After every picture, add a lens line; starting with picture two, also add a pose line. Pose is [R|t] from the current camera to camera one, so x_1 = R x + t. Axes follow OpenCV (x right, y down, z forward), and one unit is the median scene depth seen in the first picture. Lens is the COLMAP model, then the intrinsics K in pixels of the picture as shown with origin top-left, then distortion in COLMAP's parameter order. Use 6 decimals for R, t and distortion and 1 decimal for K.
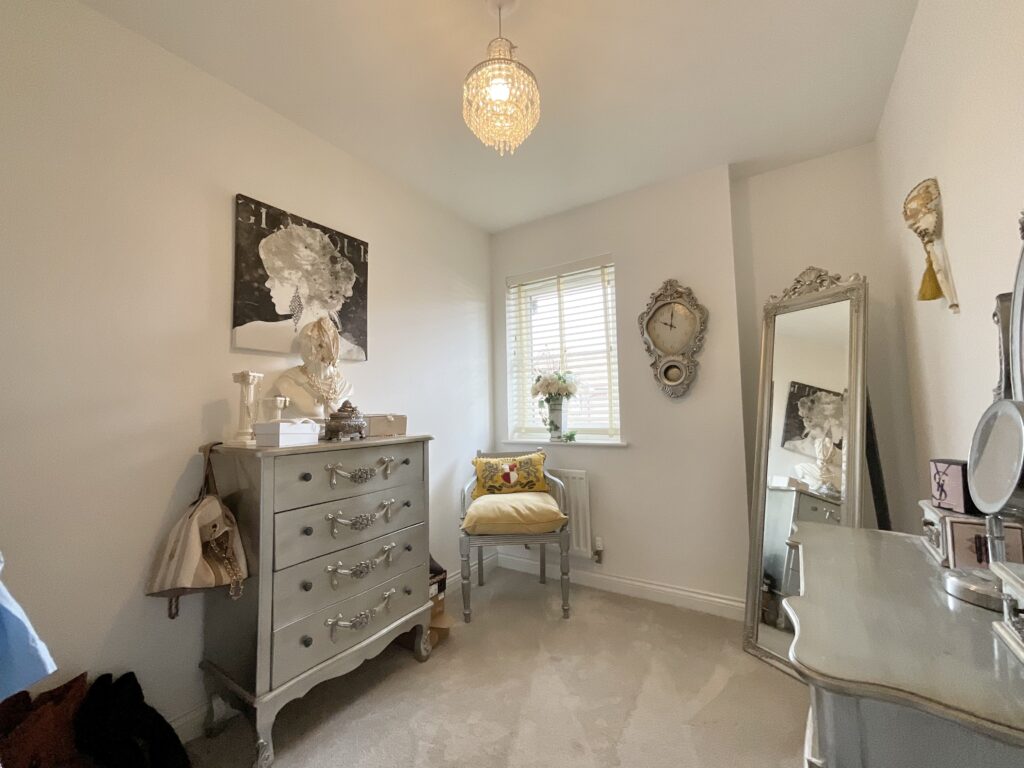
lens RADIAL K [[411.6, 0, 511.6], [0, 411.6, 387.4], [0, 0, 1]] dist [-0.003060, -0.002406]
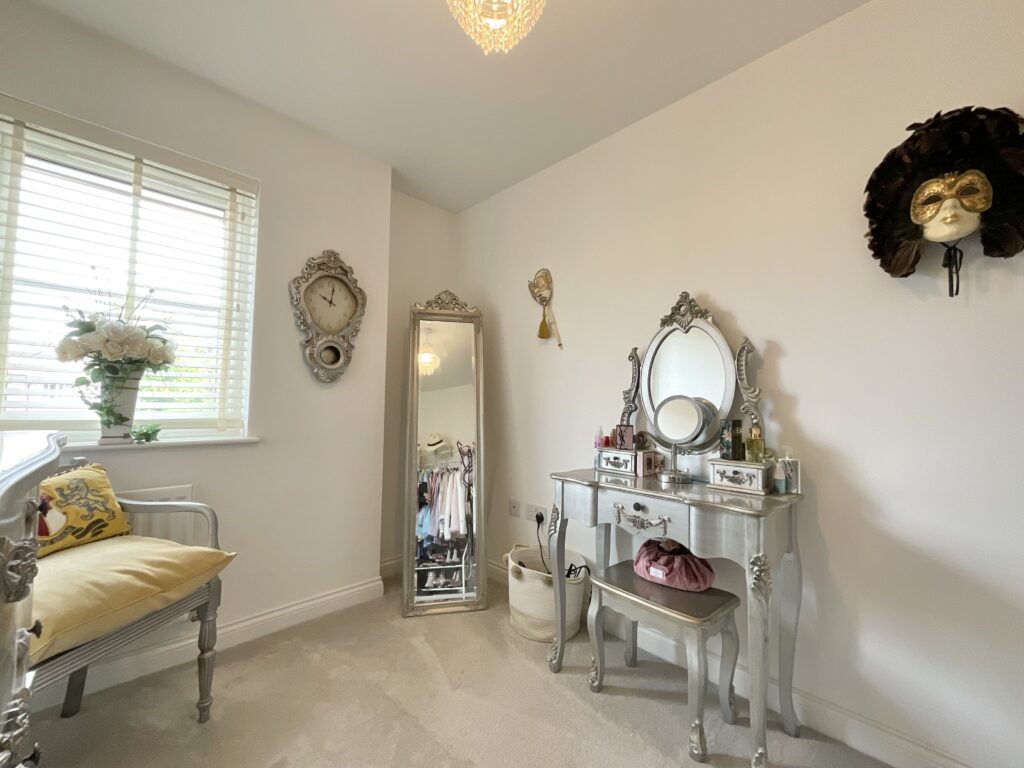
lens RADIAL K [[411.6, 0, 511.0], [0, 411.6, 386.2], [0, 0, 1]] dist [-0.003060, -0.002406]
pose [[0.212129, 0.067981, 0.974874, -0.375051], [-0.071756, 0.995968, -0.053839, 0.049925], [-0.974604, -0.058532, 0.216152, 0.403661]]
